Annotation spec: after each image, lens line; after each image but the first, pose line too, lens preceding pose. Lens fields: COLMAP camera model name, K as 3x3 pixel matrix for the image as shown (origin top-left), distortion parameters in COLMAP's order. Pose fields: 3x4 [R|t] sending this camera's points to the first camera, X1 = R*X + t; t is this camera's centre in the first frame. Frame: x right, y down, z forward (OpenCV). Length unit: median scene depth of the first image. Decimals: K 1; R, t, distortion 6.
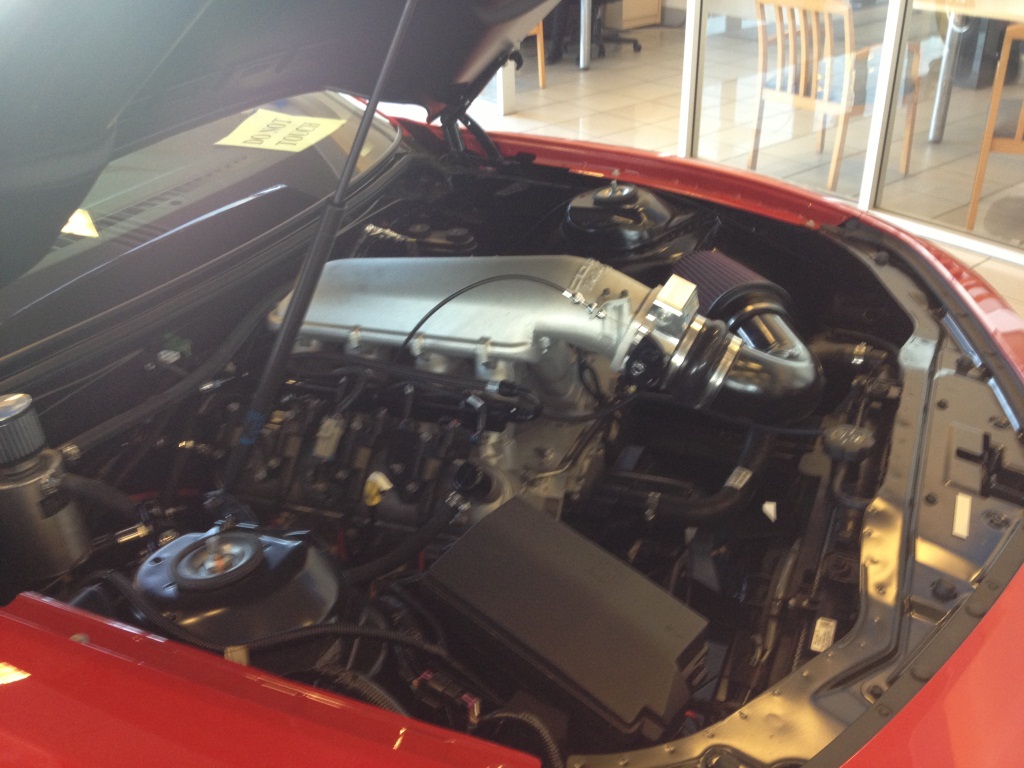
lens RADIAL K [[1054.3, 0, 510.8], [0, 1054.3, 383.7], [0, 0, 1]] dist [-0.008958, 0.000000]
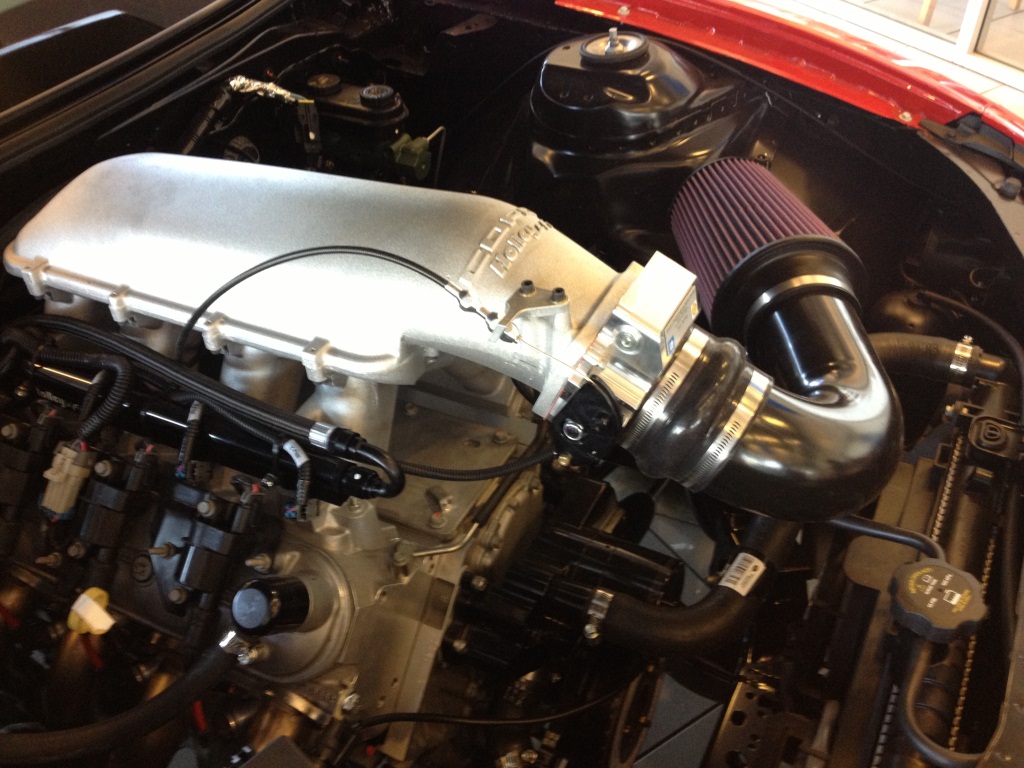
lens RADIAL K [[1054.3, 0, 534.0], [0, 1054.3, 407.4], [0, 0, 1]] dist [-0.008958, 0.000000]
pose [[0.997763, 0.066149, -0.009658, 0.095122], [-0.062758, 0.976631, 0.205556, -0.127206], [0.023029, -0.204490, 0.978598, 0.420993]]
